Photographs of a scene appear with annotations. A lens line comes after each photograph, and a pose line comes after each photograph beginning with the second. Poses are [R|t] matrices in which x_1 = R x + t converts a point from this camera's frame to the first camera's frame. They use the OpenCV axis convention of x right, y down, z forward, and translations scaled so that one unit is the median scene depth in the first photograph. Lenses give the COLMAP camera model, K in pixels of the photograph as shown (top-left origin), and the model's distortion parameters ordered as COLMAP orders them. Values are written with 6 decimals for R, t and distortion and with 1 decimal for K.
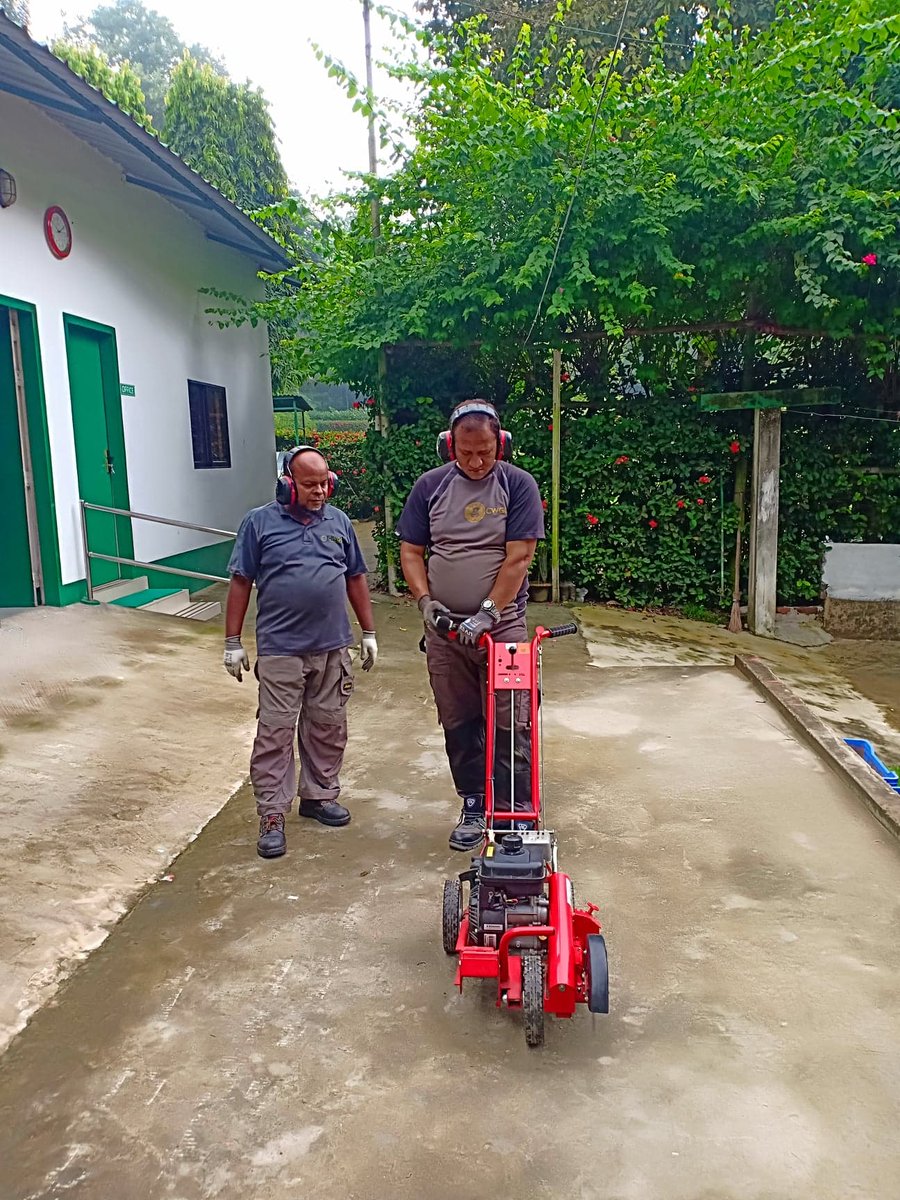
lens RADIAL K [[925.3, 0, 468.3], [0, 925.3, 594.6], [0, 0, 1]] dist [0.135427, -0.237222]
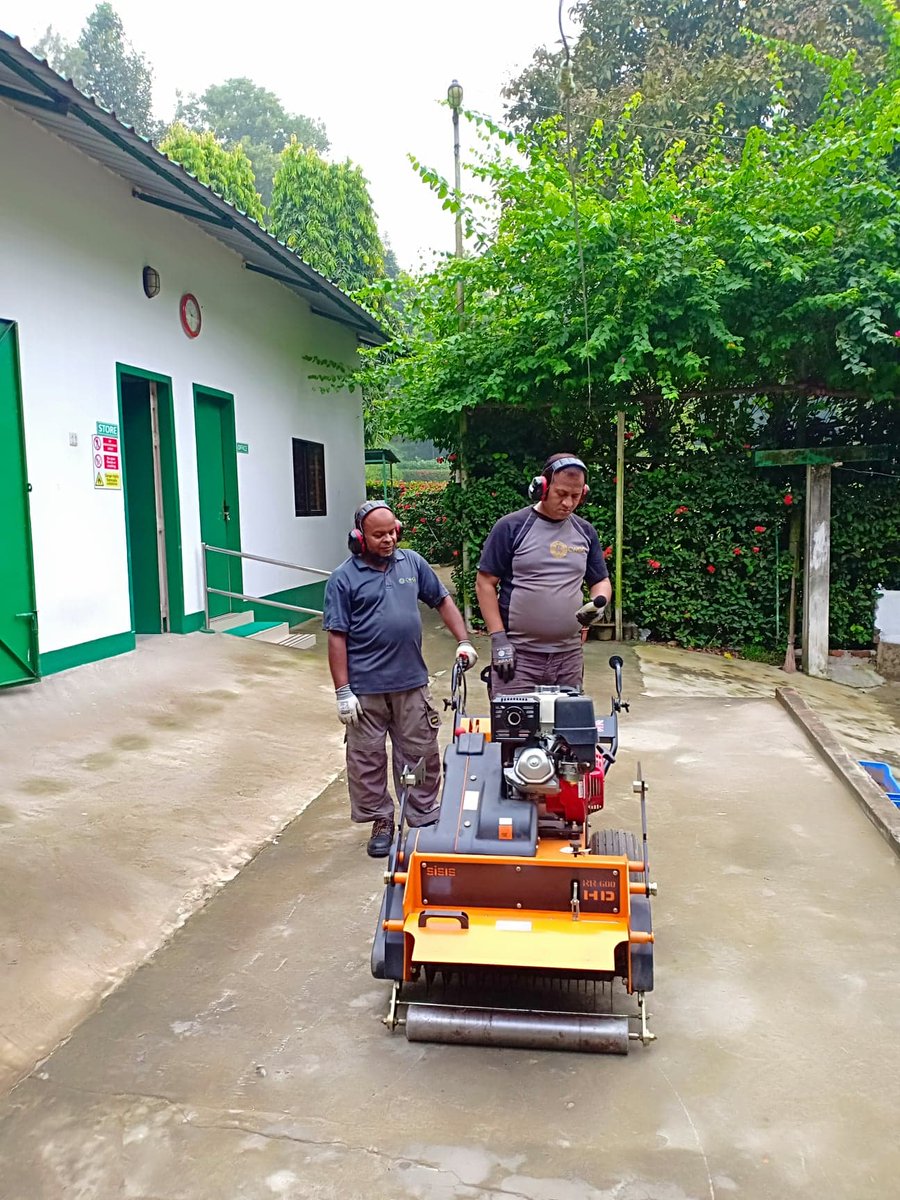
lens RADIAL K [[925.3, 0, 468.3], [0, 925.3, 594.6], [0, 0, 1]] dist [0.135427, -0.237222]
pose [[0.996024, 0.014452, -0.087910, 0.015654], [-0.018839, 0.998608, -0.049273, 0.012228], [0.087075, 0.050733, 0.994909, -0.102245]]
